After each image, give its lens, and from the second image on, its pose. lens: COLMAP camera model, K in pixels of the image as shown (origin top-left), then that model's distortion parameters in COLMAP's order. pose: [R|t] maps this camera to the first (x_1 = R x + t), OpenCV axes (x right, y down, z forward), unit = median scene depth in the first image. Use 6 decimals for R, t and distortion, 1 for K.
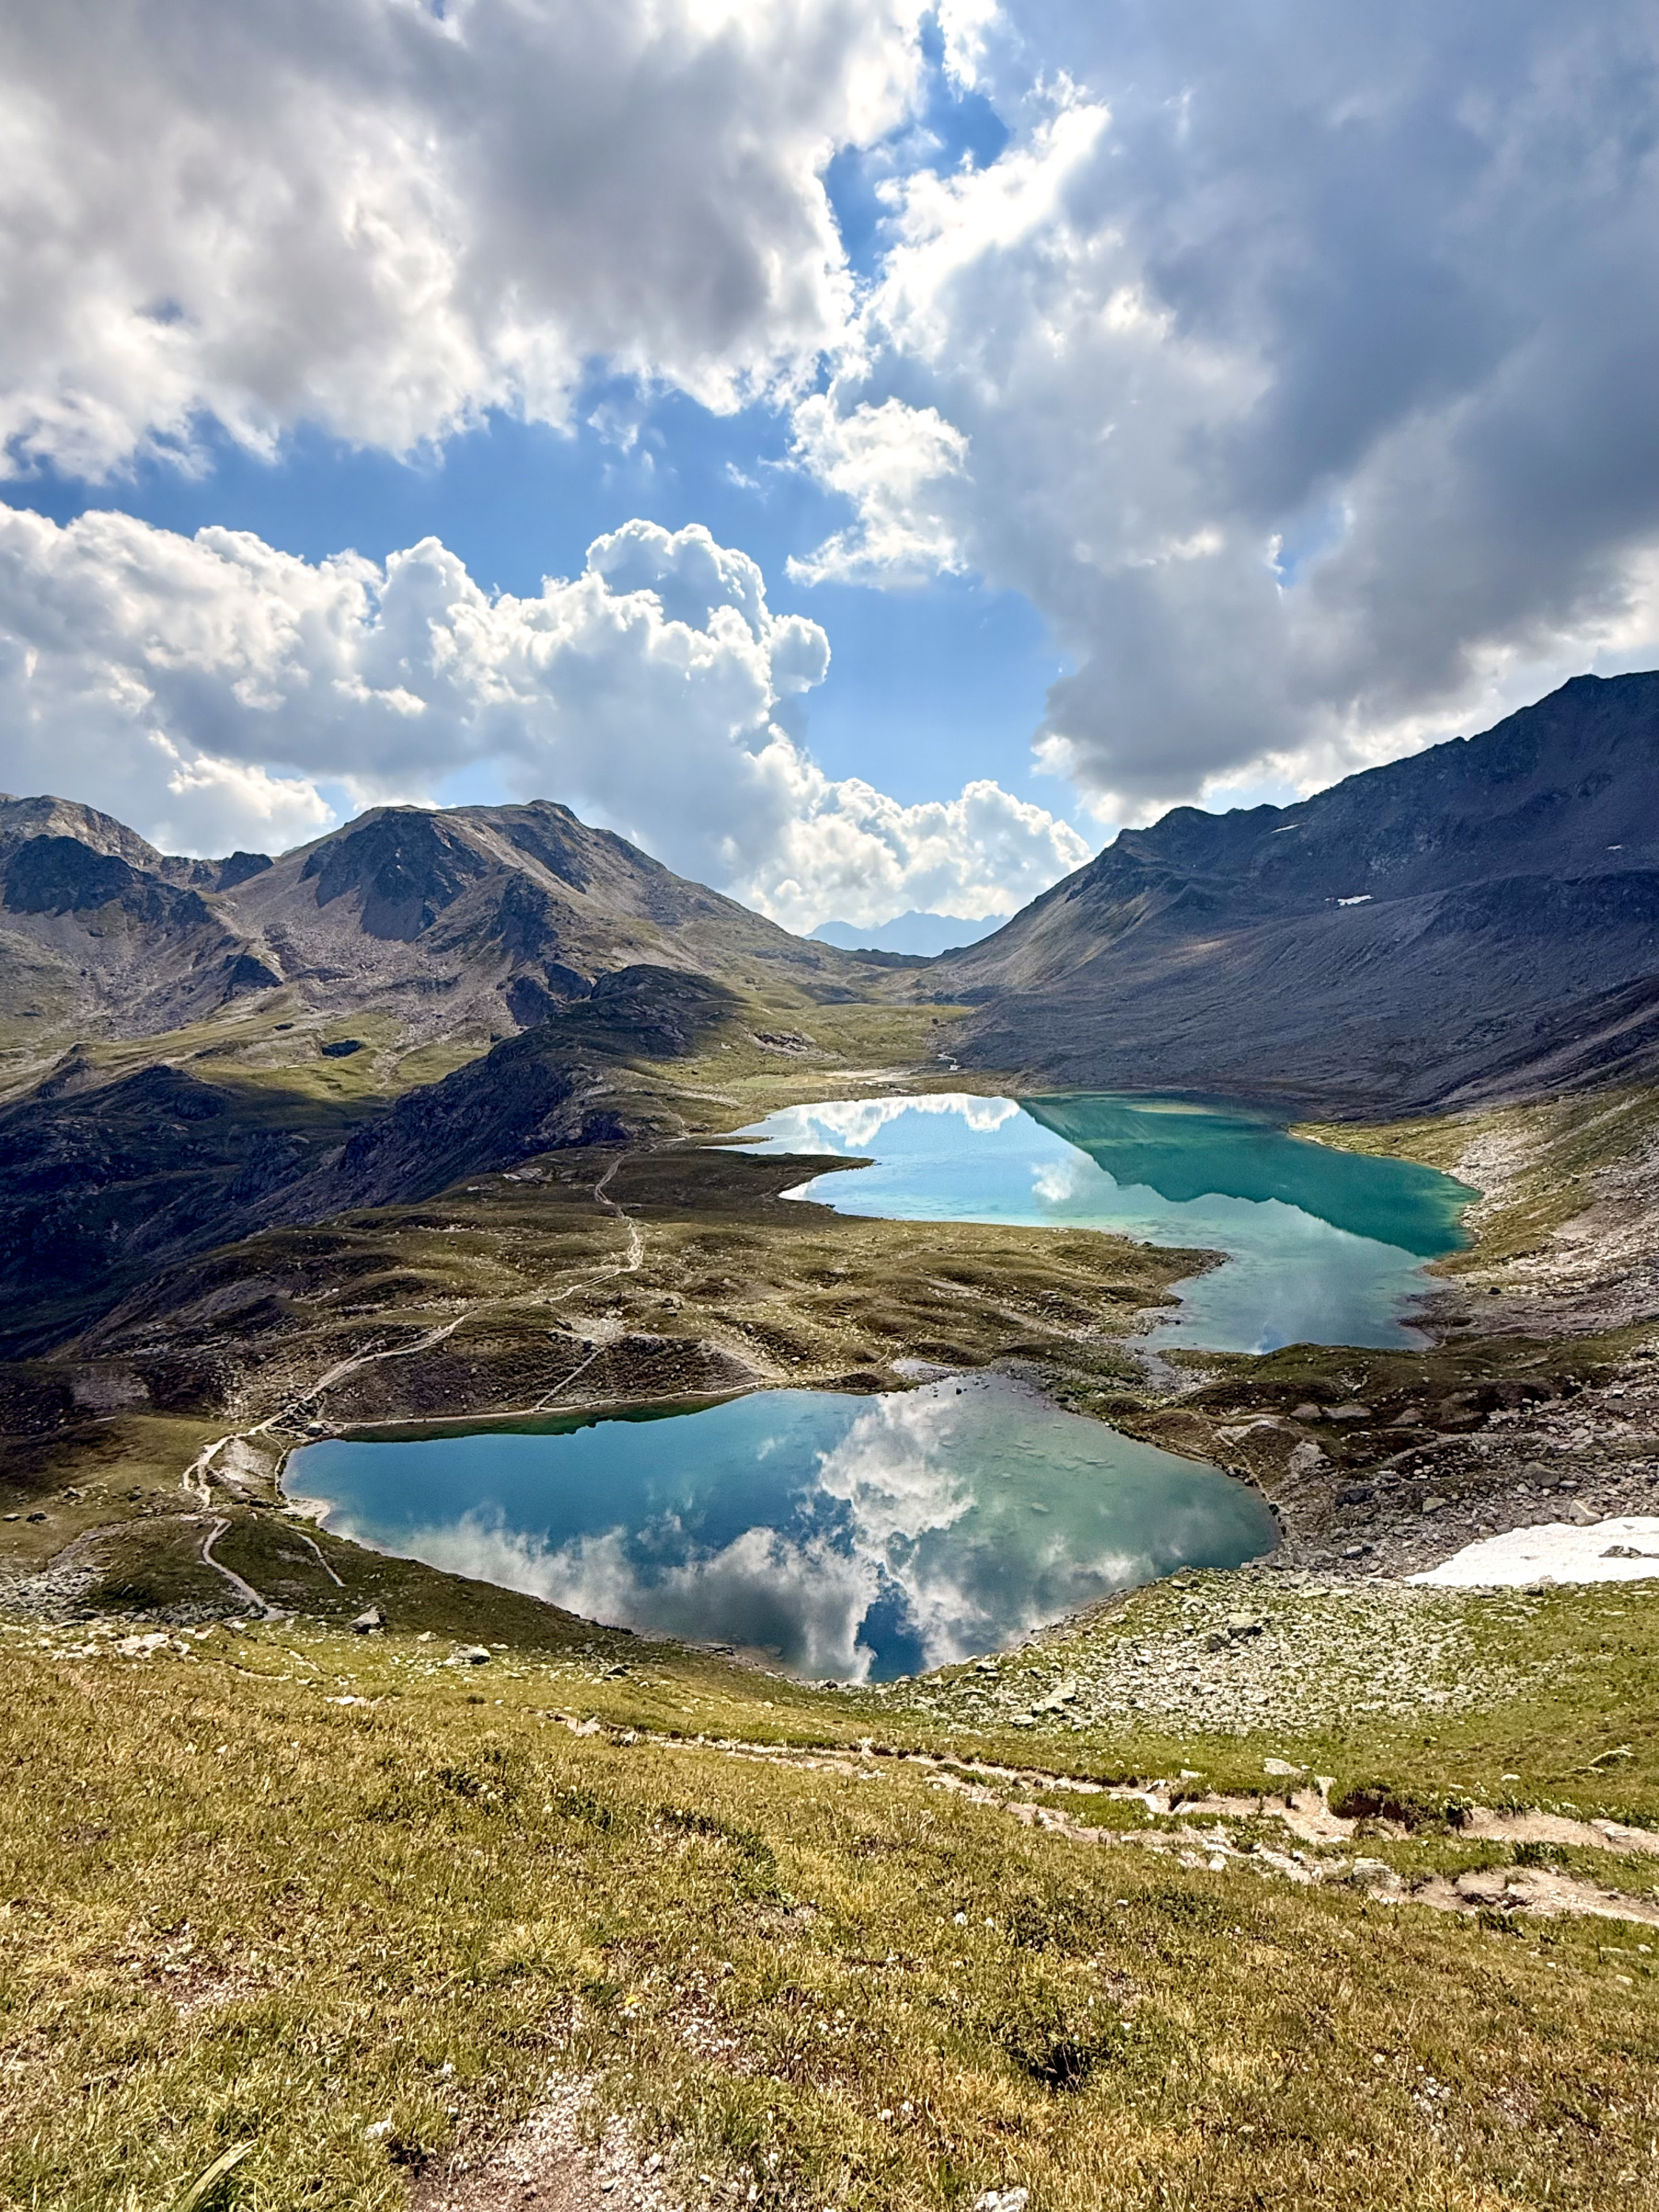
lens RADIAL K [[1225.3, 0, 829.2], [0, 1225.3, 1105.0], [0, 0, 1]] dist [-0.000238, -0.000053]
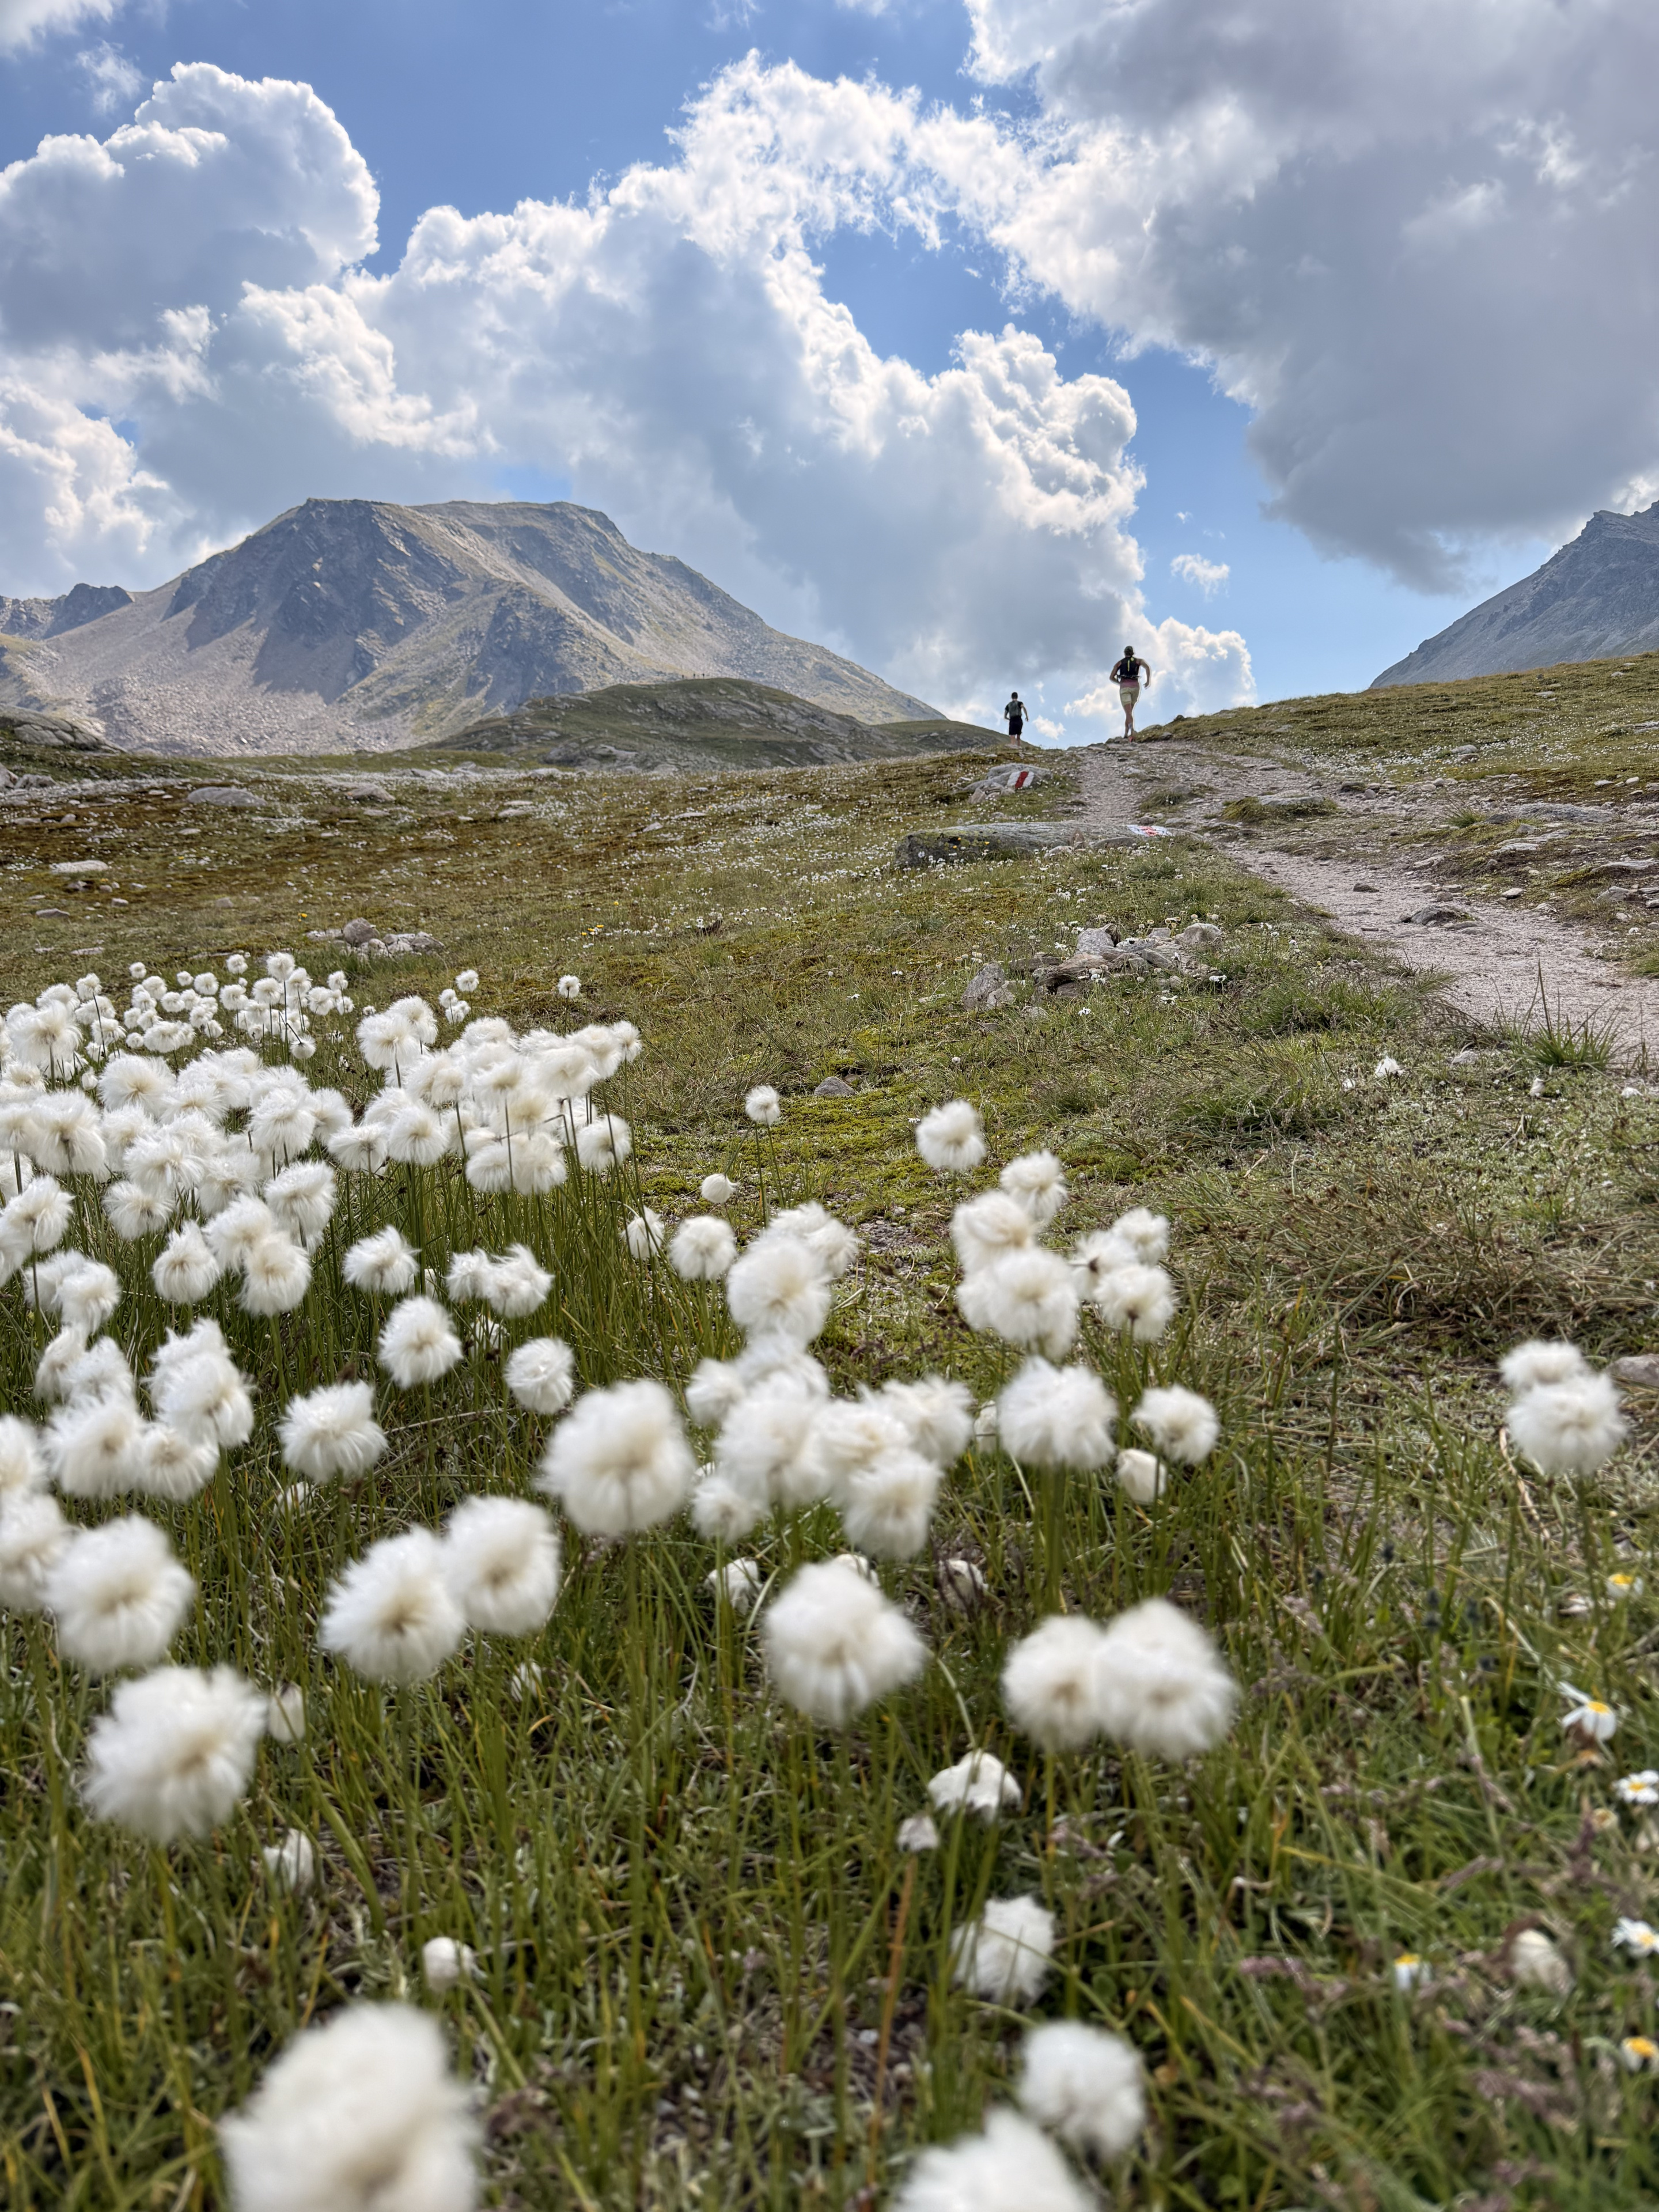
lens RADIAL K [[1546.9, 0, 829.7], [0, 1546.9, 1105.3], [0, 0, 1]] dist [-0.000274, 0.000096]
pose [[0.997597, 0.020598, -0.066145, -0.050669], [-0.017510, 0.998745, 0.046927, 0.014928], [0.067029, -0.045656, 0.996706, 0.255278]]
